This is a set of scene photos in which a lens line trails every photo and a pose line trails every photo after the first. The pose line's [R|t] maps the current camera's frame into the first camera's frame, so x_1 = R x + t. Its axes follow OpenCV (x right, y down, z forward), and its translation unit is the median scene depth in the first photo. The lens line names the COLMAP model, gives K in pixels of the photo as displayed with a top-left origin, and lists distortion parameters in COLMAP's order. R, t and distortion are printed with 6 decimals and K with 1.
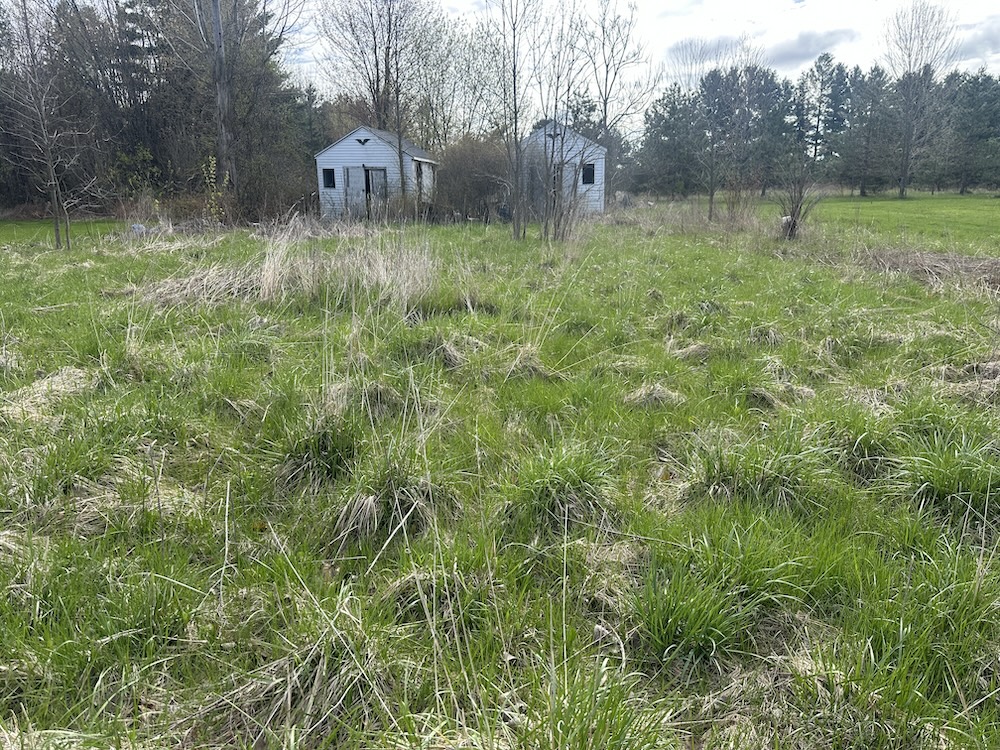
lens RADIAL K [[710.0, 0, 499.5], [0, 710.0, 372.9], [0, 0, 1]] dist [-0.005881, -0.012156]
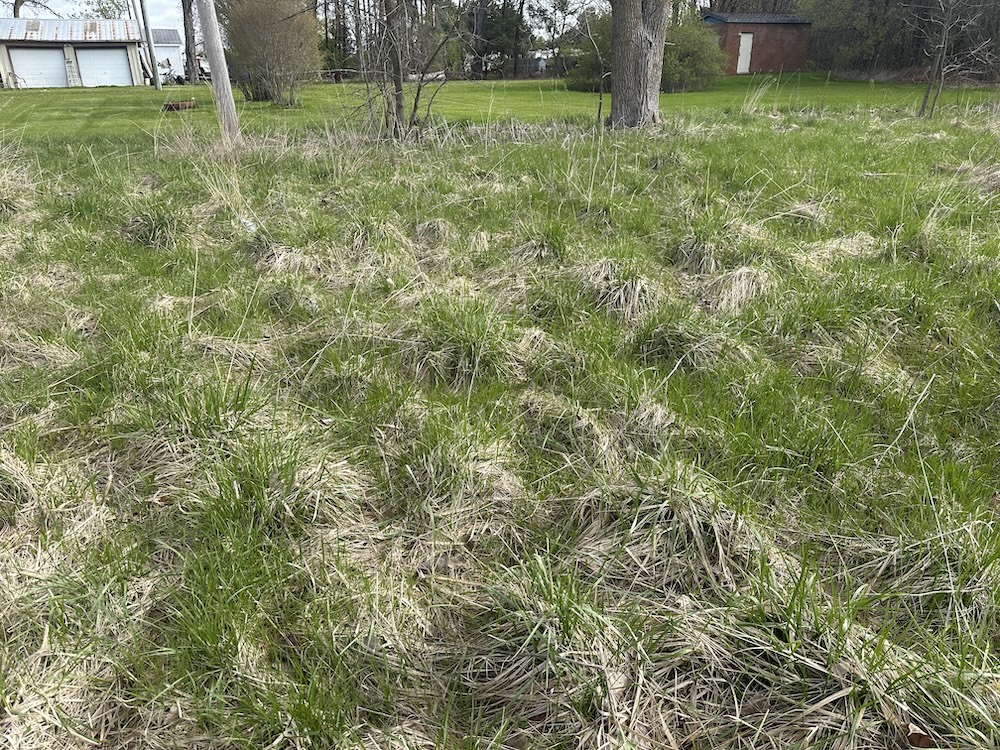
lens RADIAL K [[710.0, 0, 501.1], [0, 710.0, 375.8], [0, 0, 1]] dist [-0.005881, -0.012156]
pose [[0.476195, 0.367131, -0.799032, 0.102283], [-0.218945, 0.929559, 0.296621, -0.006698], [0.851646, 0.033695, 0.523033, -0.044428]]
